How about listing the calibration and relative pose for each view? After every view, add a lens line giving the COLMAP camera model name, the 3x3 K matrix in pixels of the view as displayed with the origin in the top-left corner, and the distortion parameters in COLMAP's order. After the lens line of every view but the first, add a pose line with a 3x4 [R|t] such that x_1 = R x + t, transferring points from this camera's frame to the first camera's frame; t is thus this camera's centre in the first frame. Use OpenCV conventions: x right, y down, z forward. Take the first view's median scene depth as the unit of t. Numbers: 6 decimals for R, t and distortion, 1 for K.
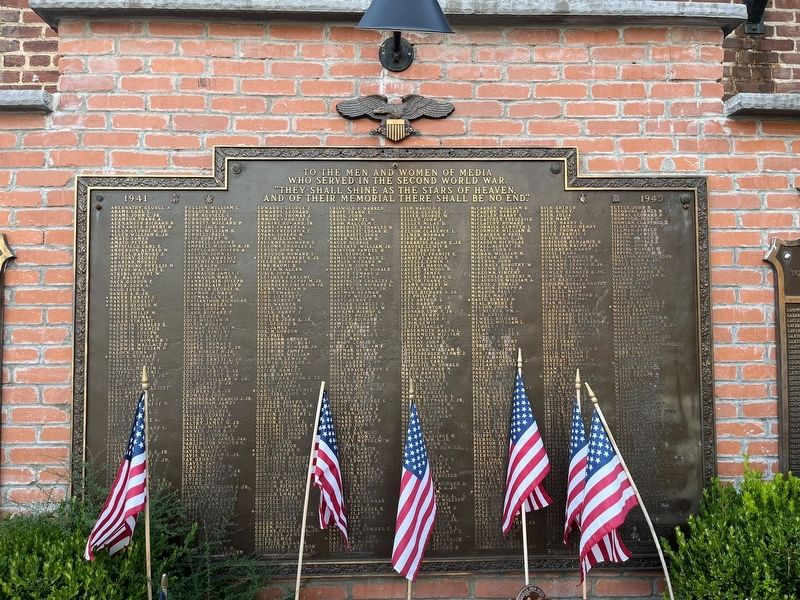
lens RADIAL K [[601.5, 0, 403.5], [0, 601.5, 304.8], [0, 0, 1]] dist [0.045448, -0.064477]
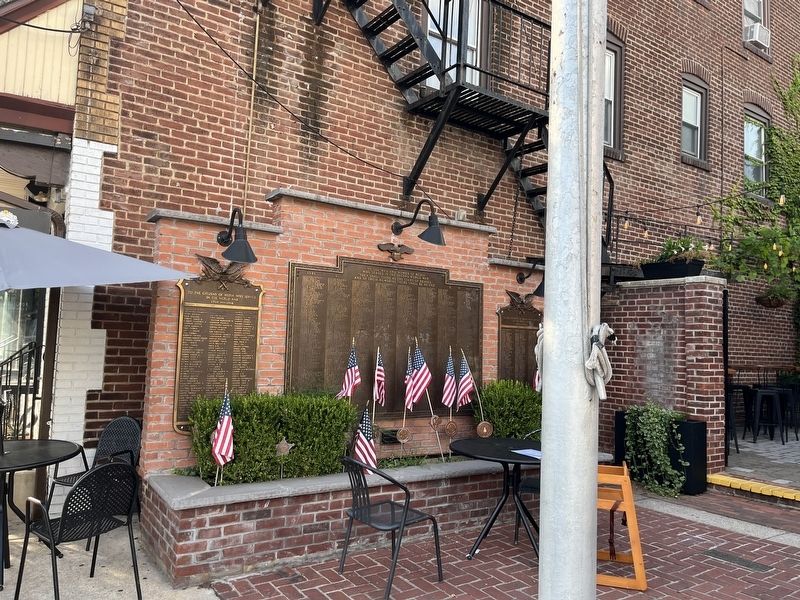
lens RADIAL K [[601.5, 0, 396.4], [0, 601.5, 303.1], [0, 0, 1]] dist [0.045448, -0.064477]
pose [[0.849576, 0.071589, 0.522586, -1.441886], [-0.056281, 0.997394, -0.045136, 0.043085], [-0.524455, 0.008935, 0.851391, -1.333391]]
